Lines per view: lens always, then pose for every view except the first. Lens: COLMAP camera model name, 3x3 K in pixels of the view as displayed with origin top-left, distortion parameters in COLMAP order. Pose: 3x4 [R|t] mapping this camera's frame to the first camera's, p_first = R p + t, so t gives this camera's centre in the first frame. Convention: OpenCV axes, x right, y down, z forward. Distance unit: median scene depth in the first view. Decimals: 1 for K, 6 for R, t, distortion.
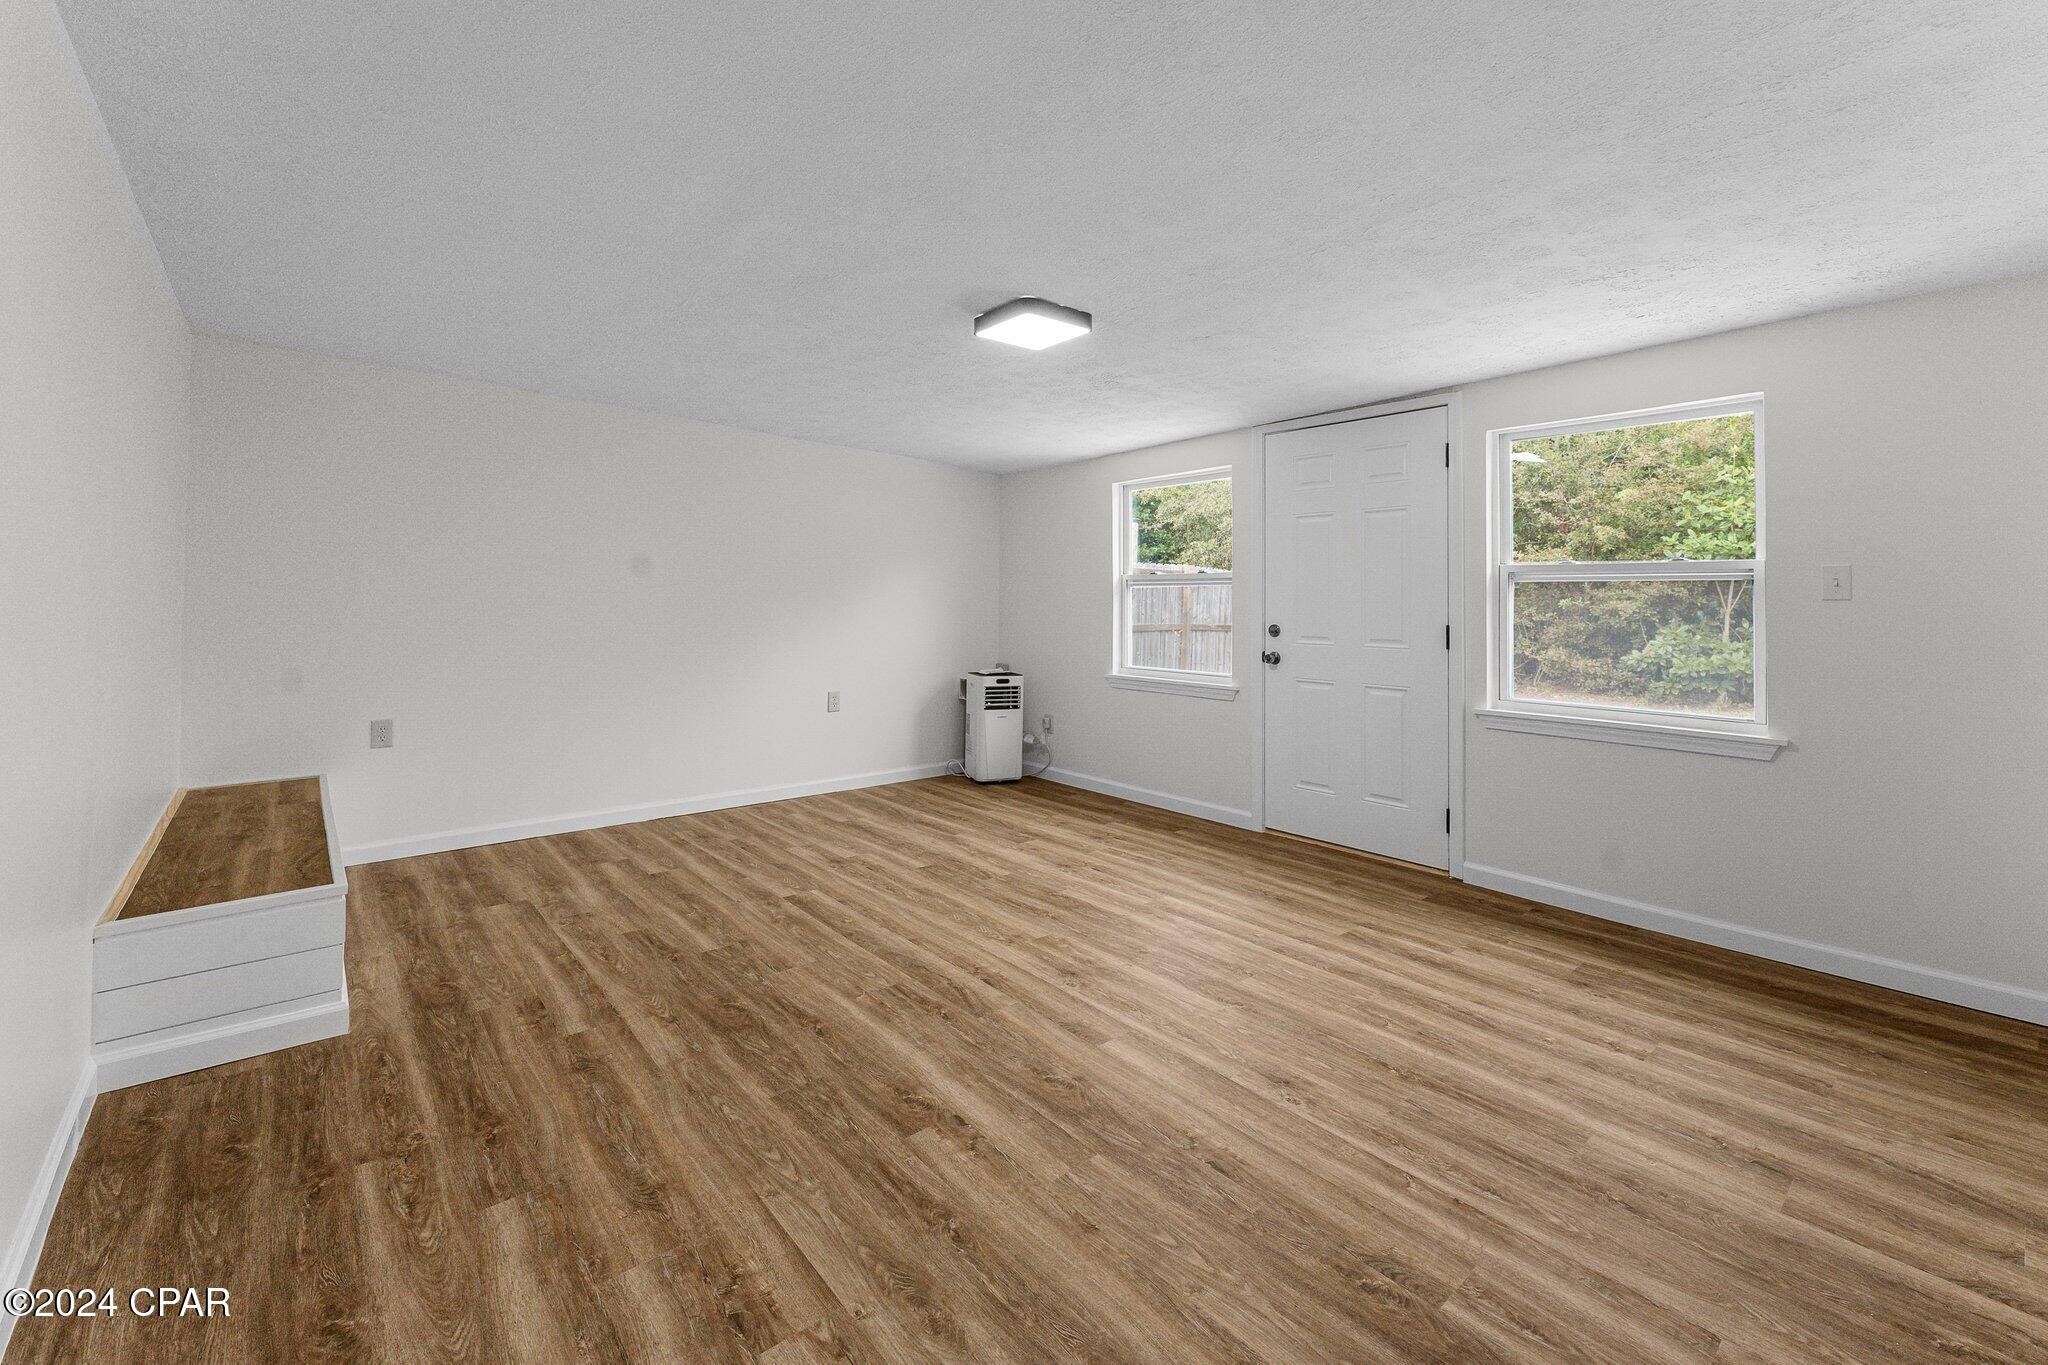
lens RADIAL K [[830.6, 0, 1020.2], [0, 830.6, 666.0], [0, 0, 1]] dist [0.000741, 0.000073]
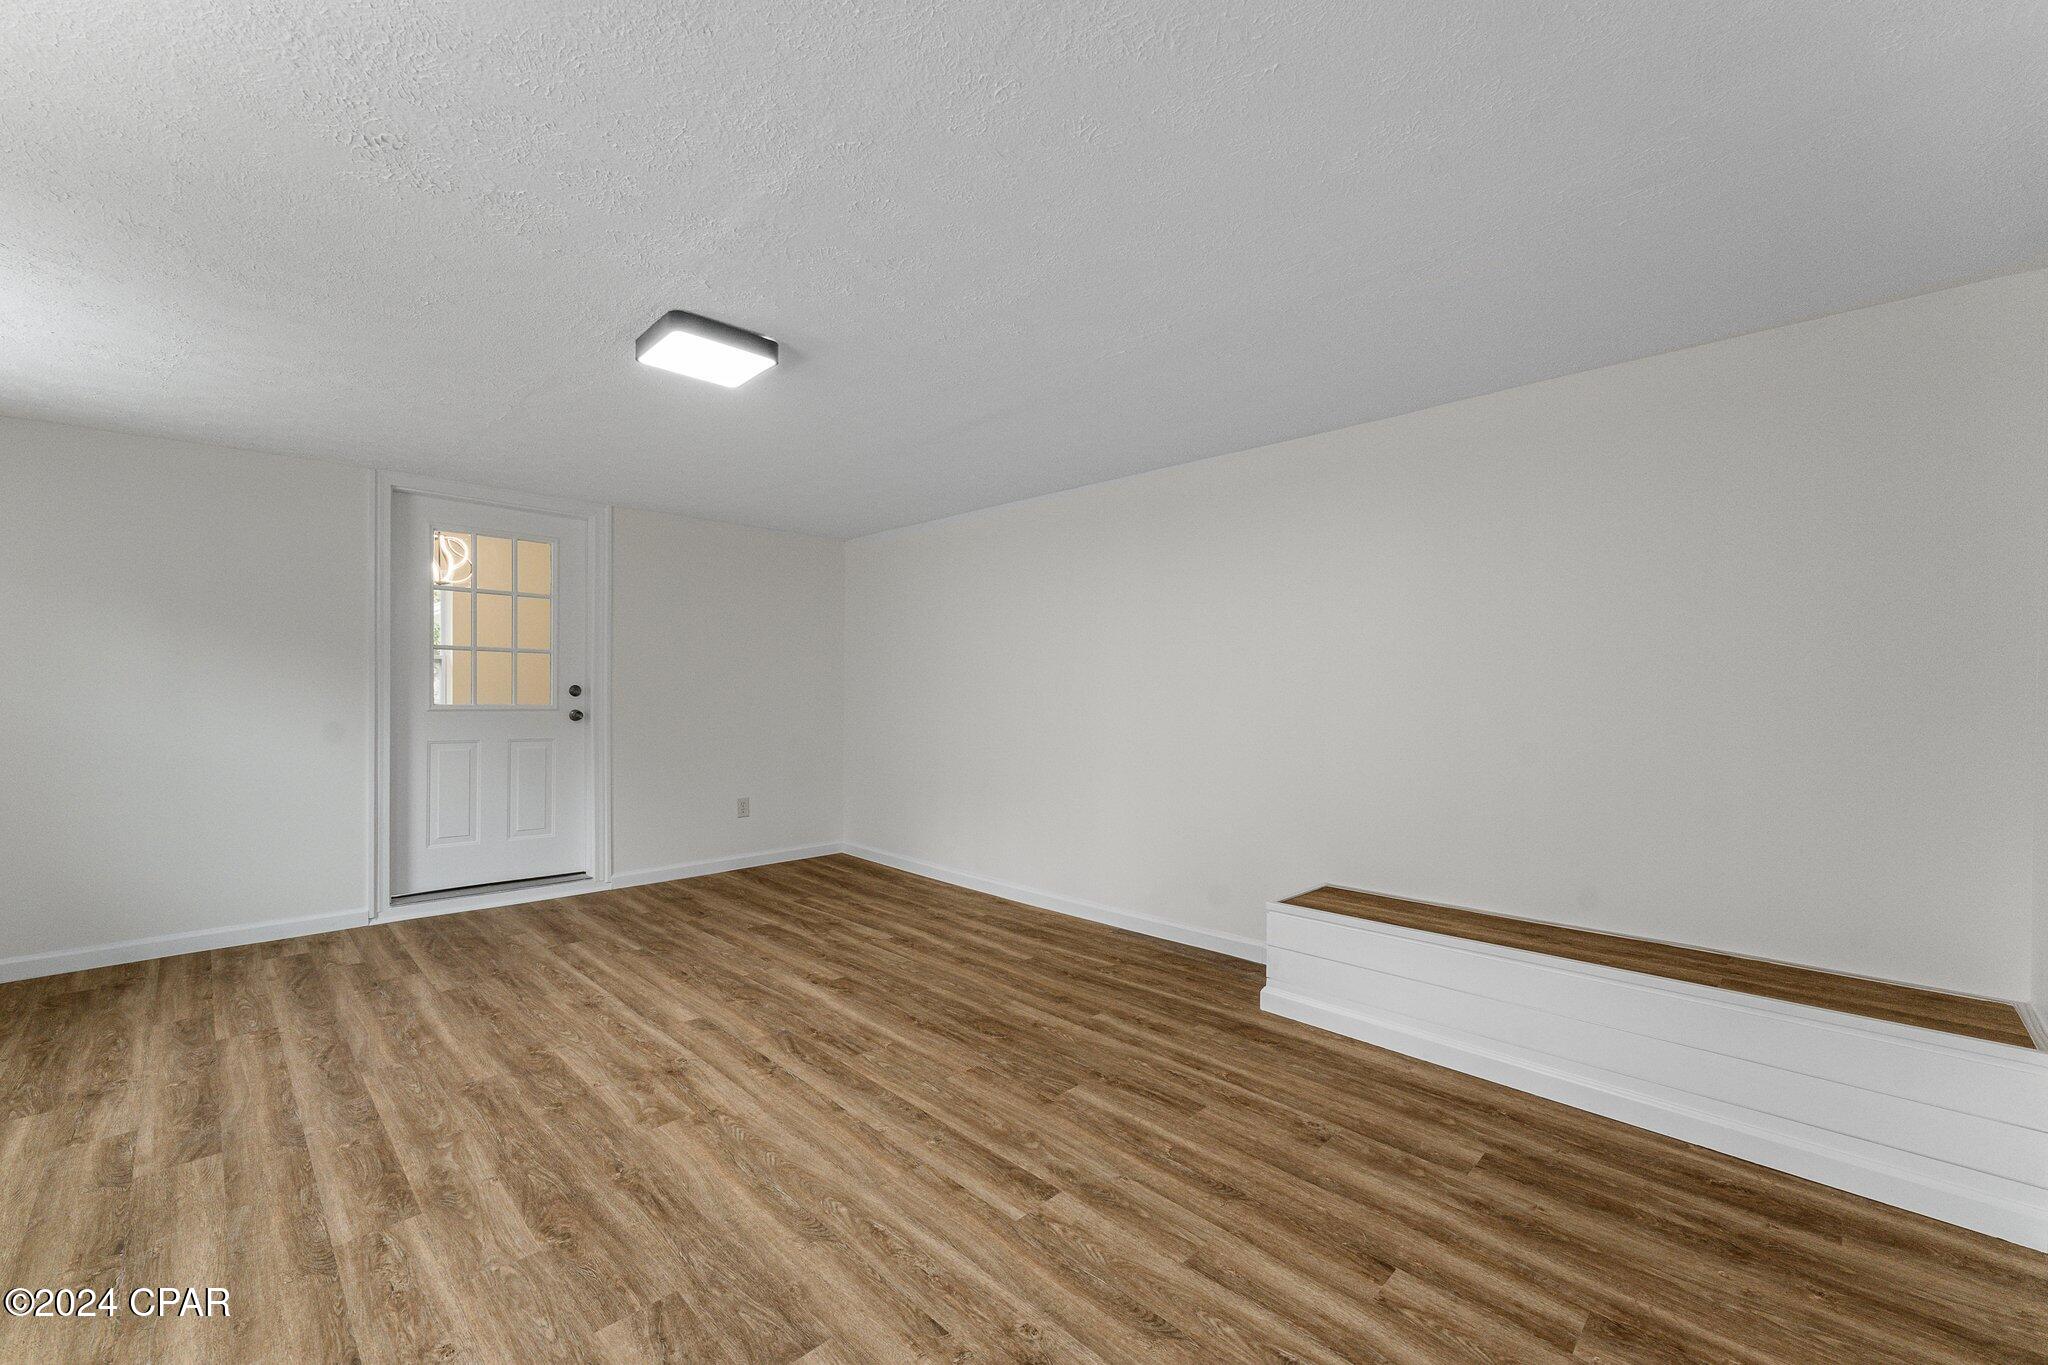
lens RADIAL K [[830.6, 0, 1020.2], [0, 830.6, 666.0], [0, 0, 1]] dist [0.000741, 0.000073]
pose [[-0.997080, -0.017418, -0.074347, -0.238959], [-0.020897, 0.998711, 0.046267, -0.137809], [0.073445, 0.047685, -0.996159, 1.807464]]
